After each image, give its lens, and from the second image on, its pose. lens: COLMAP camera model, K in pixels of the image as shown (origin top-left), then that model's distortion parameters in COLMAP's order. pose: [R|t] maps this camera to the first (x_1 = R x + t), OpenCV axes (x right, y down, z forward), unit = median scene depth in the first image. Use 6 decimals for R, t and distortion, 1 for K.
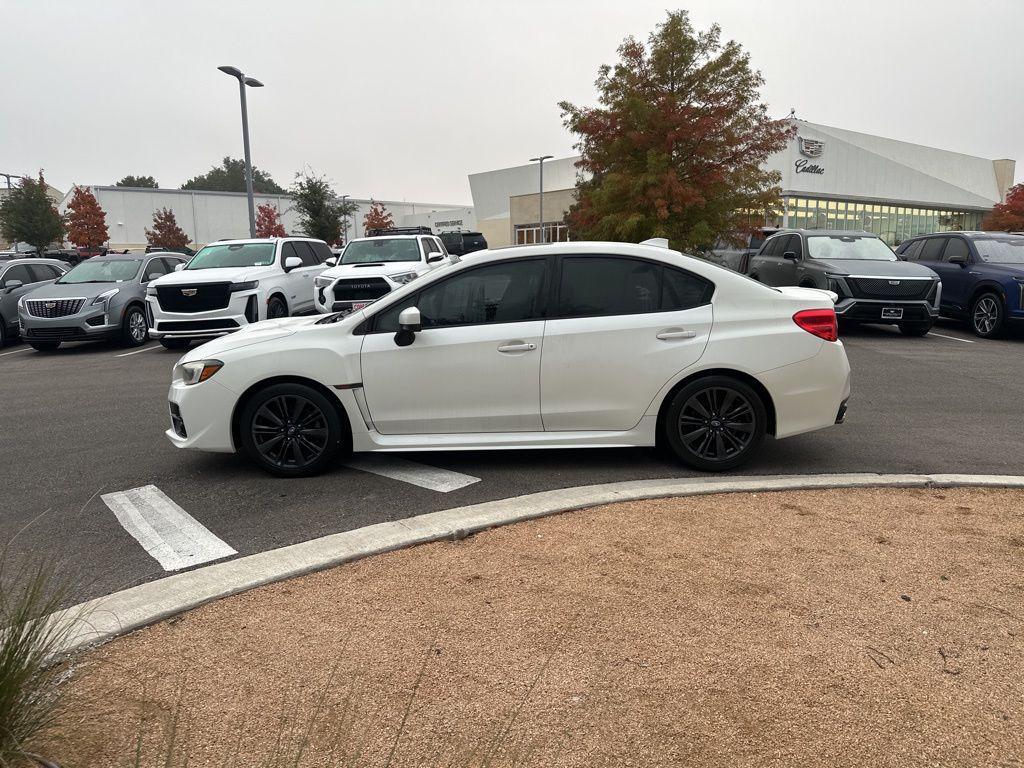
lens RADIAL K [[726.7, 0, 512.1], [0, 726.7, 379.2], [0, 0, 1]] dist [0.058963, -0.080531]
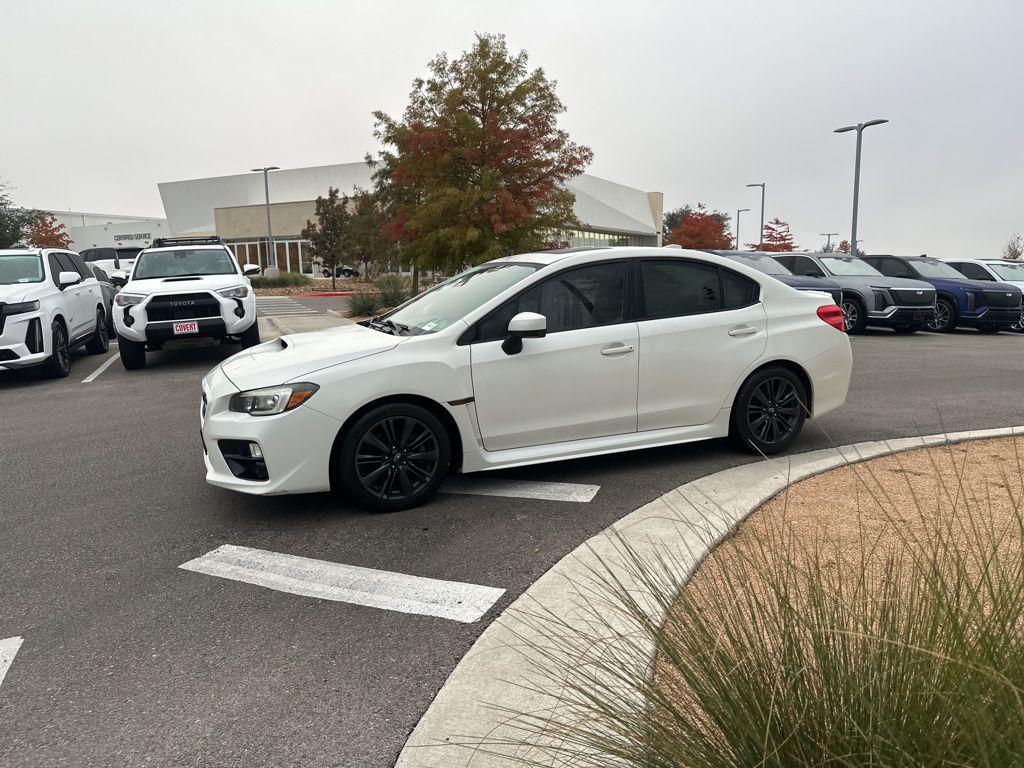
lens RADIAL K [[726.7, 0, 517.3], [0, 726.7, 384.1], [0, 0, 1]] dist [0.058963, -0.080531]
pose [[0.911966, -0.066741, 0.404801, -0.204443], [0.074181, 0.997241, -0.002701, -0.001688], [-0.403504, 0.032491, 0.914401, 0.054873]]
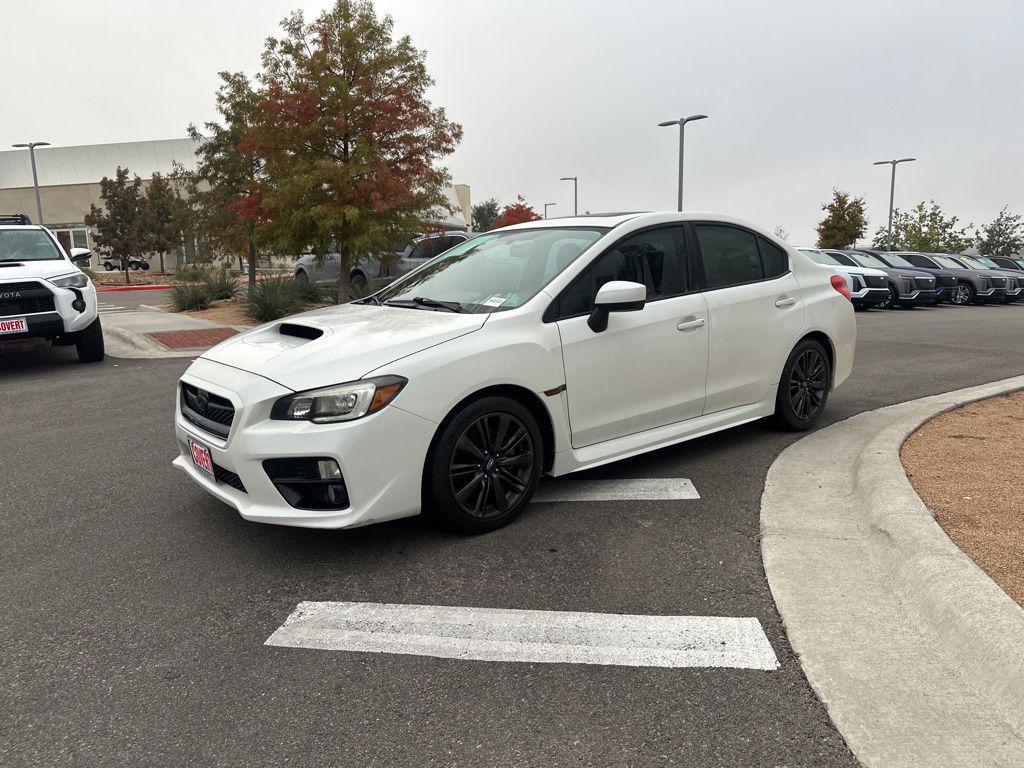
lens RADIAL K [[726.7, 0, 515.9], [0, 726.7, 383.4], [0, 0, 1]] dist [0.058963, -0.080531]
pose [[0.767906, -0.114829, 0.630186, -0.281909], [0.122157, 0.991998, 0.031902, -0.010279], [-0.628806, 0.052484, 0.775789, 0.172634]]
